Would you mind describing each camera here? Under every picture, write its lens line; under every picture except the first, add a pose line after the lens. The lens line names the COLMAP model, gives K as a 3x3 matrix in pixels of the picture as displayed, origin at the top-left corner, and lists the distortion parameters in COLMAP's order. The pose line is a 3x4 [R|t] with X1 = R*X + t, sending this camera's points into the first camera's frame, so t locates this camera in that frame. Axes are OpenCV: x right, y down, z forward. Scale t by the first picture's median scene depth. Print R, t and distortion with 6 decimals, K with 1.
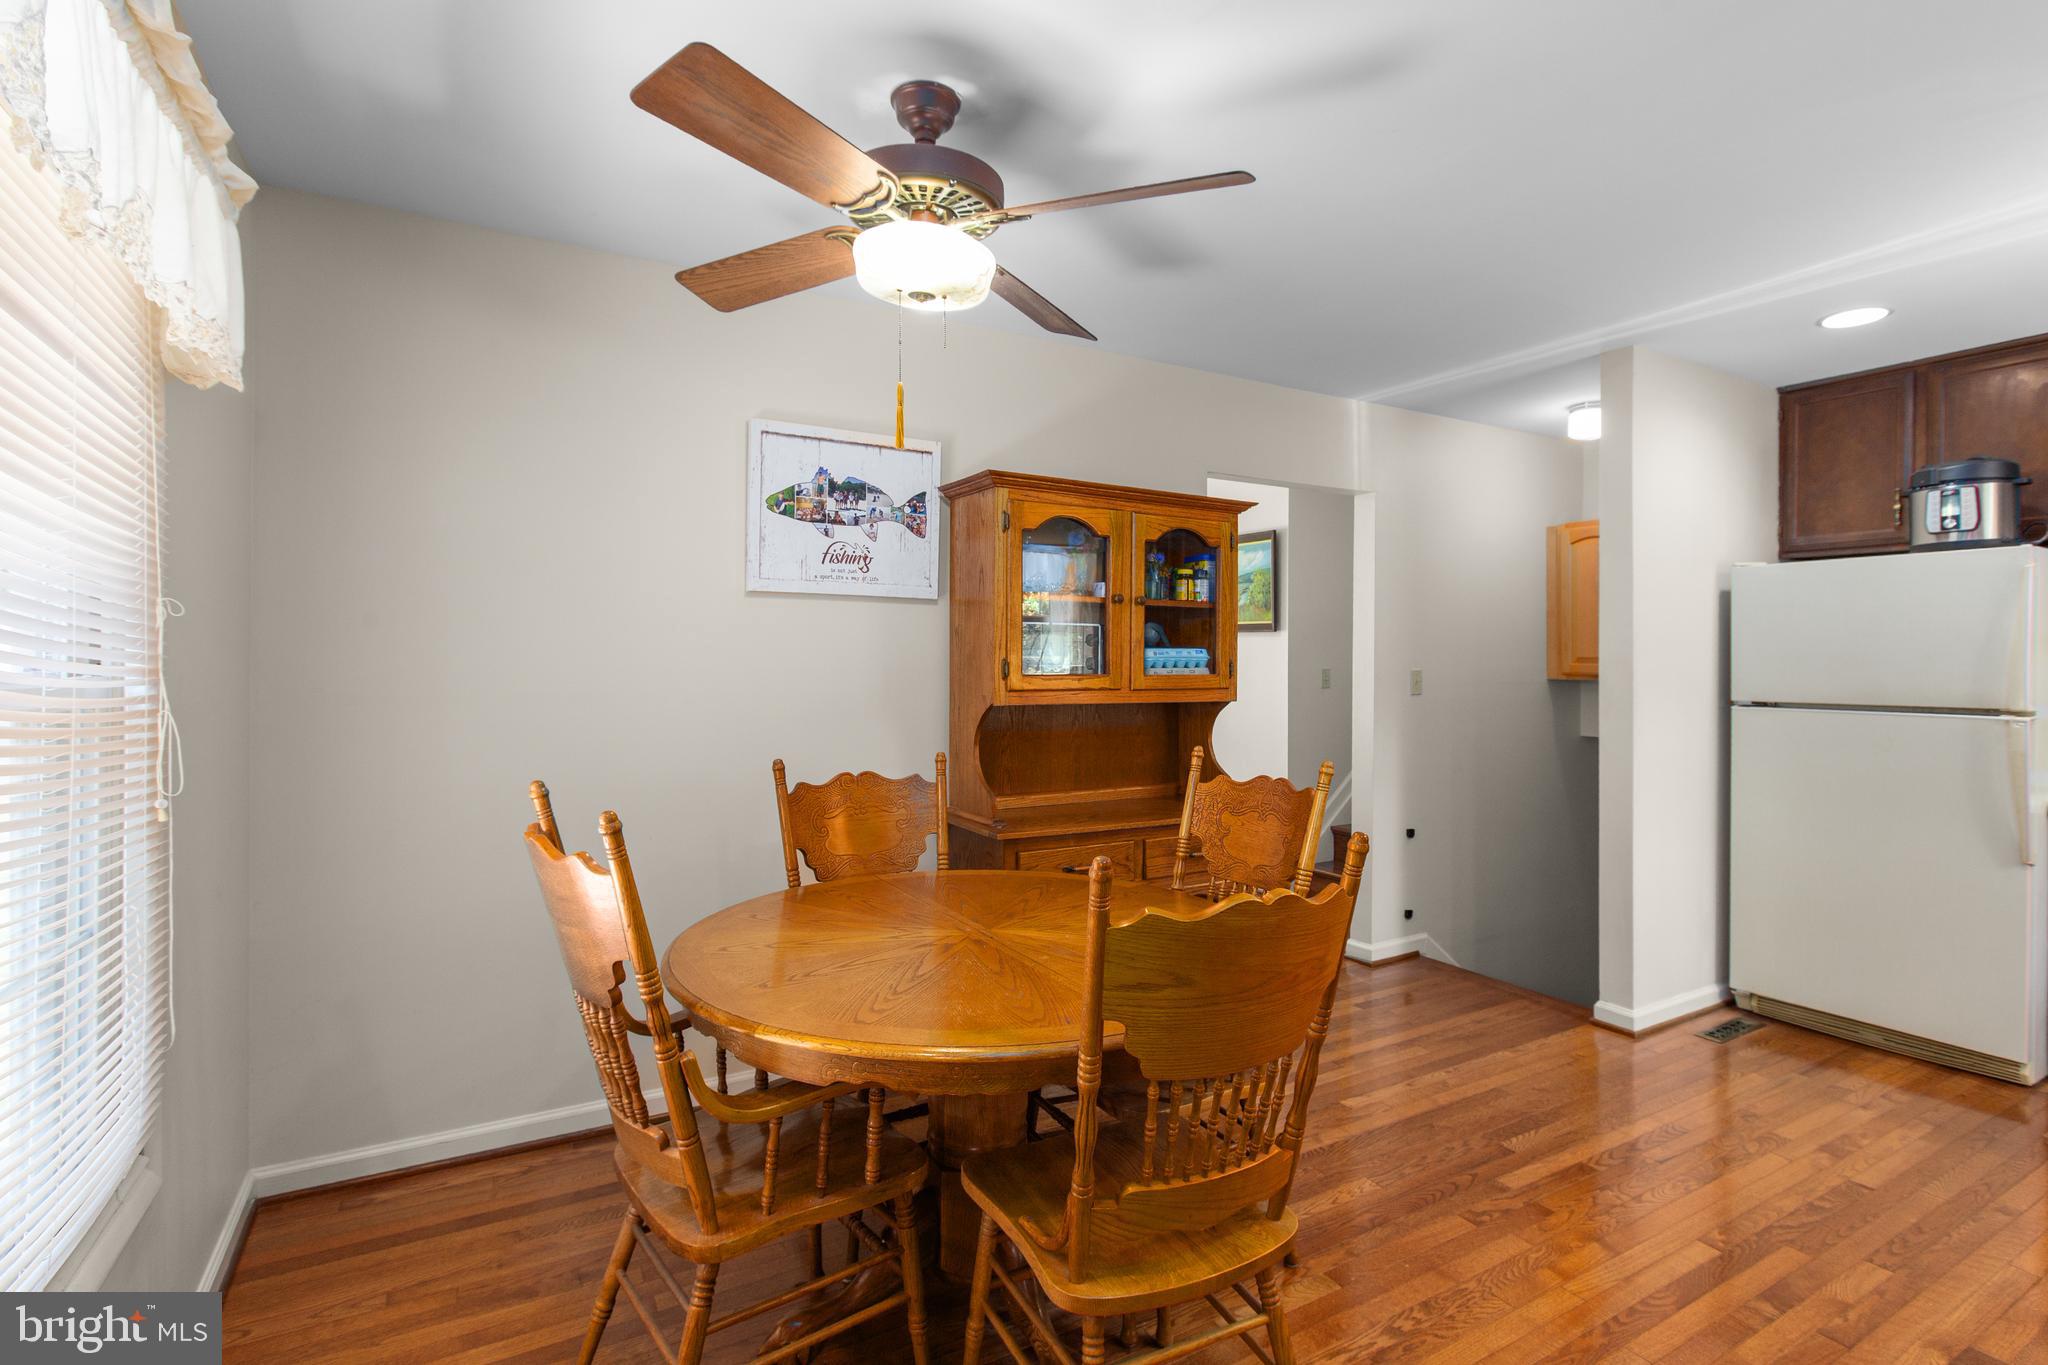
lens RADIAL K [[954.6, 0, 1041.4], [0, 954.6, 663.1], [0, 0, 1]] dist [-0.016363, -0.000129]
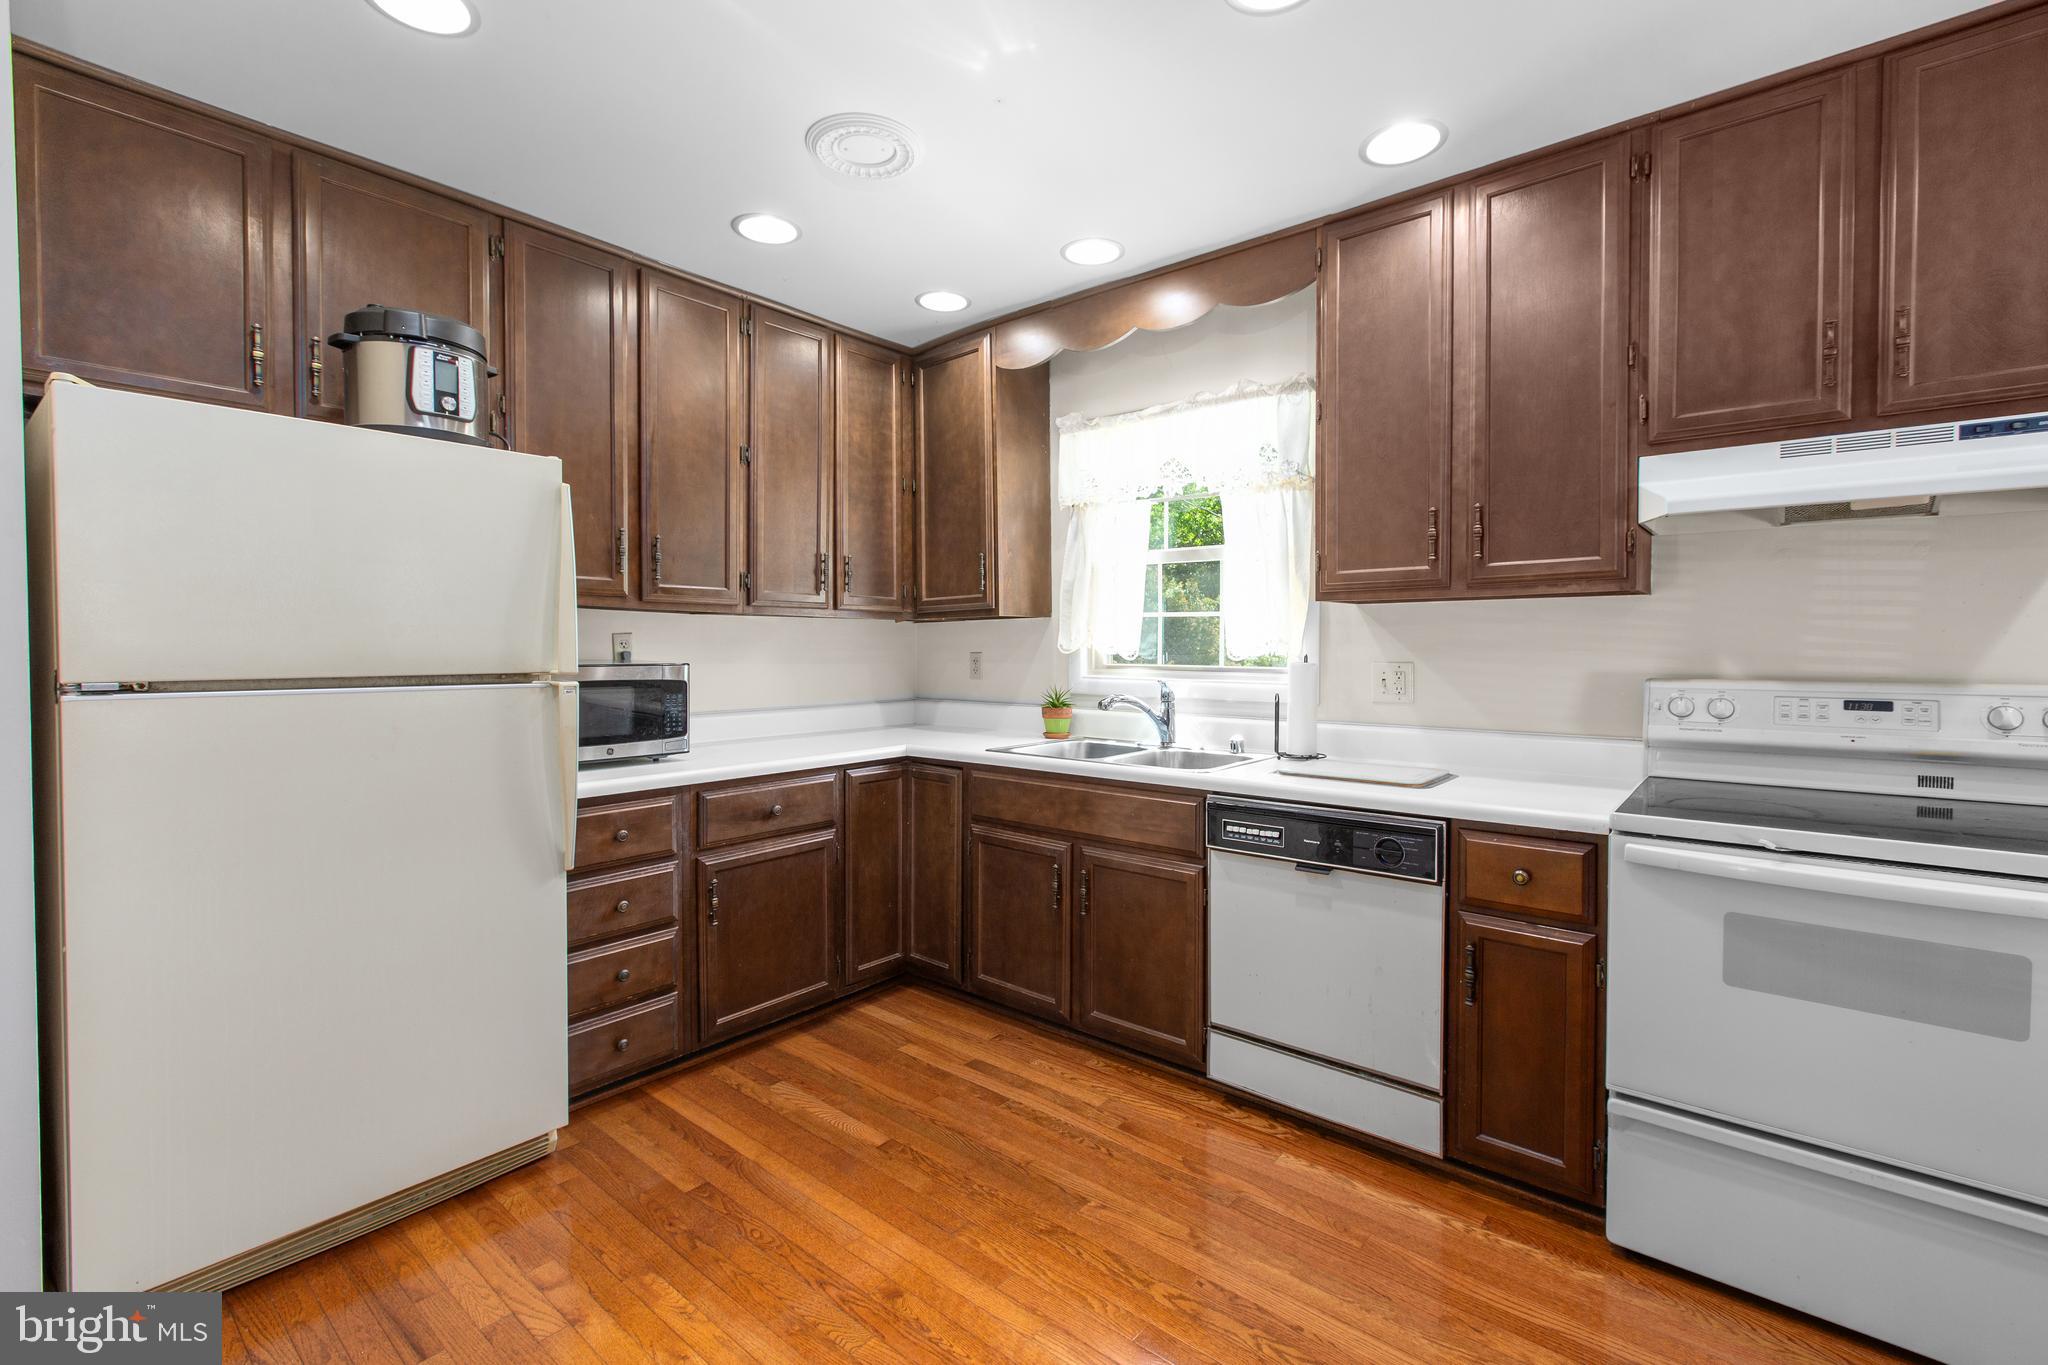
lens RADIAL K [[914.6, 0, 1038.3], [0, 914.6, 664.5], [0, 0, 1]] dist [0.000234, -0.001100]
pose [[-0.343511, -0.023491, 0.938855, 0.186188], [0.000723, 0.999680, 0.025277, 0.022276], [-0.939148, 0.009362, -0.343384, 0.784825]]
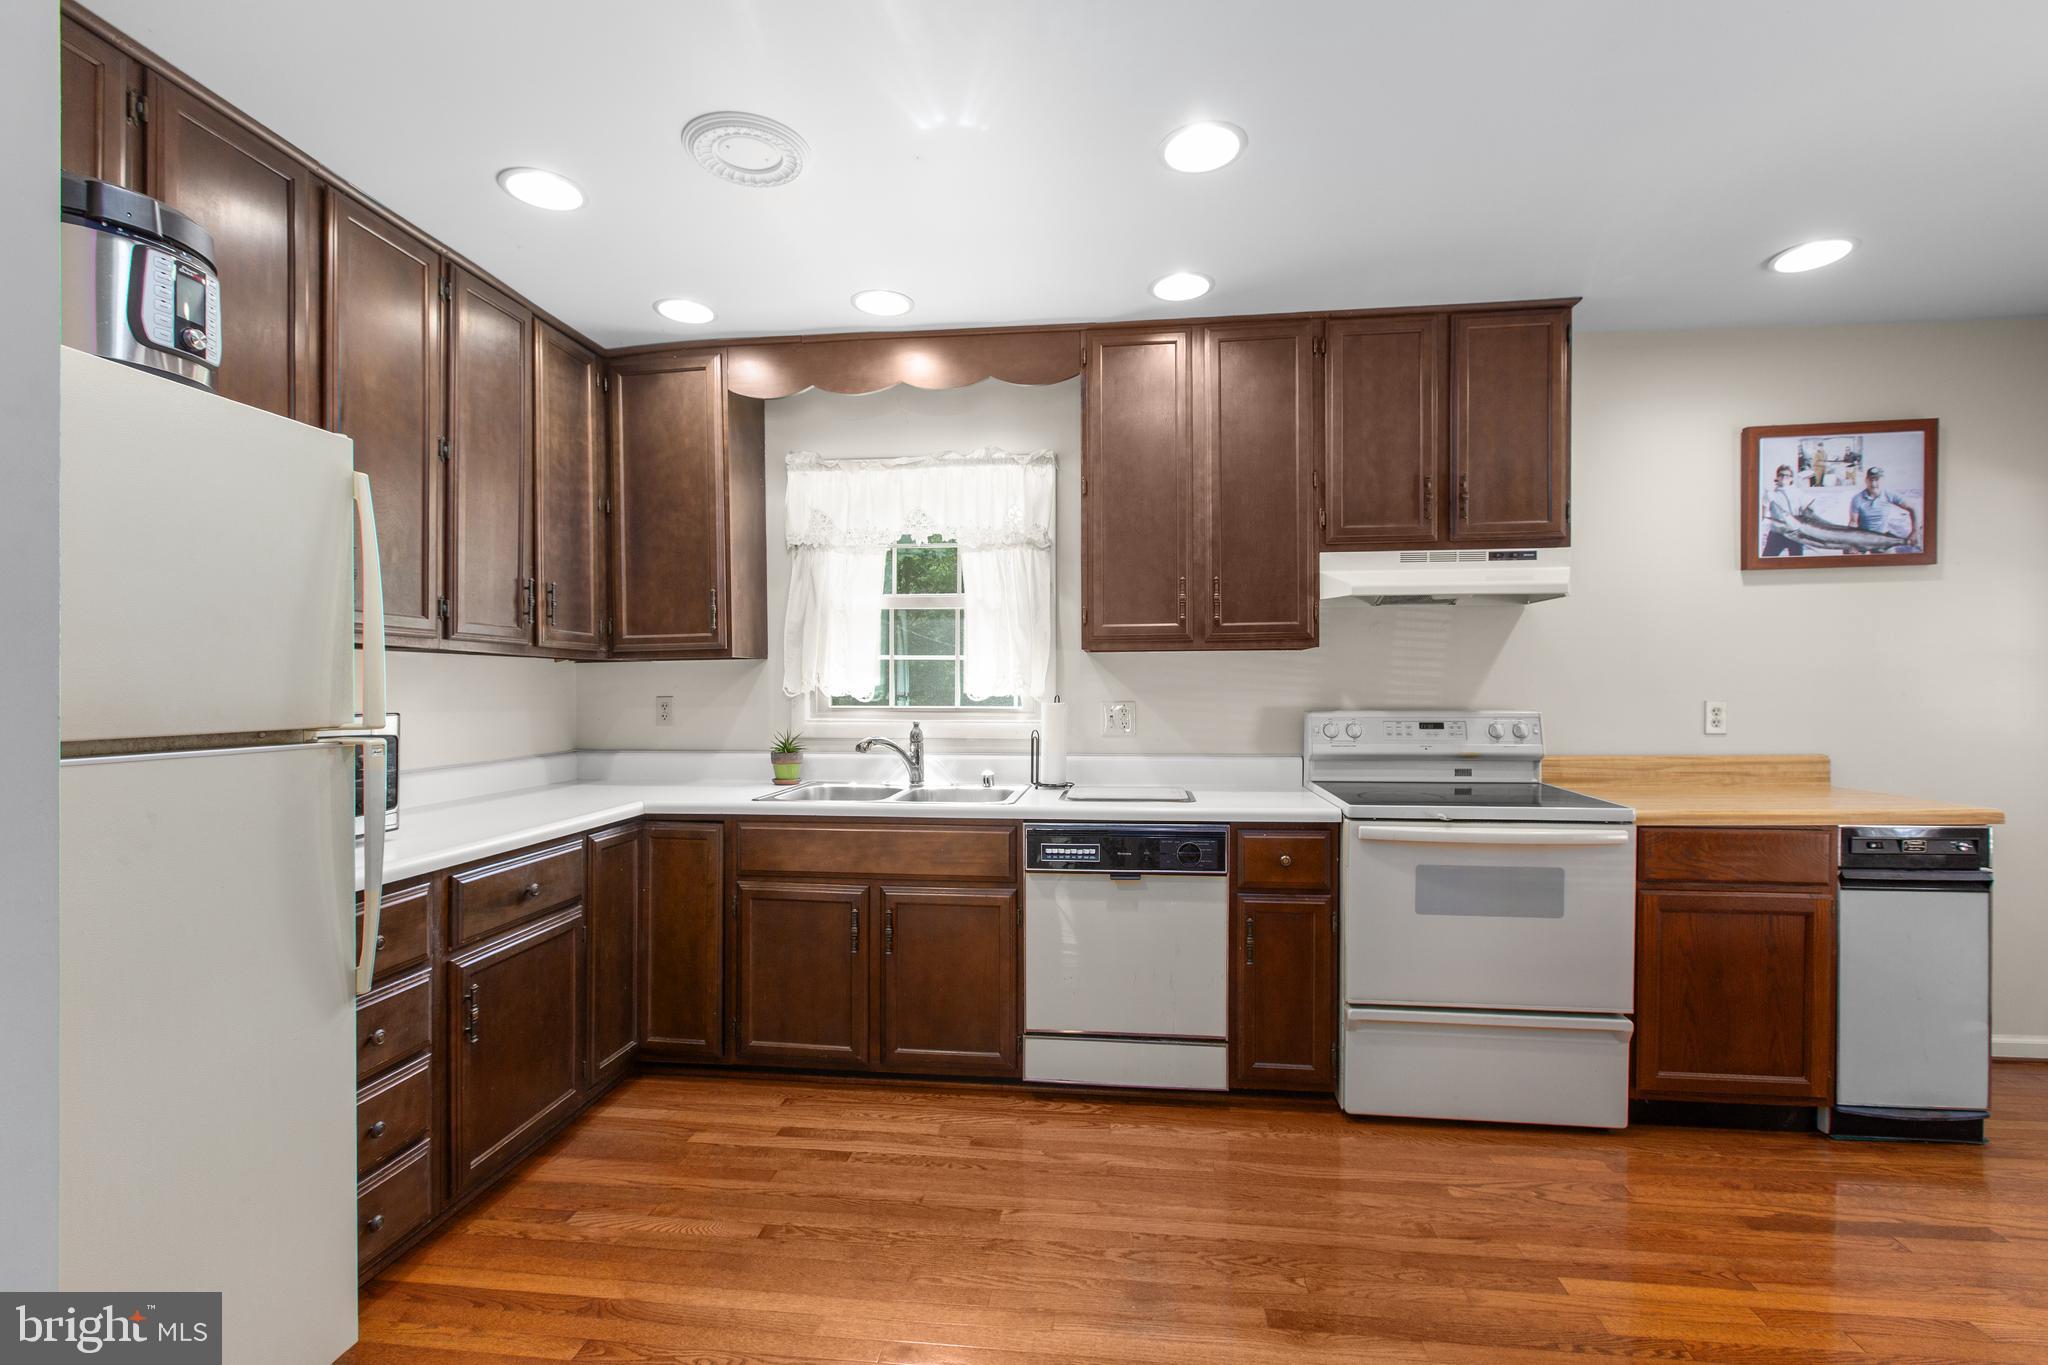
lens RADIAL K [[914.6, 0, 1045.4], [0, 914.6, 692.4], [0, 0, 1]] dist [0.000234, -0.001100]
pose [[-0.808155, -0.005261, 0.588946, 0.339582], [0.000863, 0.999948, 0.010117, 0.021341], [-0.588969, 0.008684, -0.808109, 1.060603]]
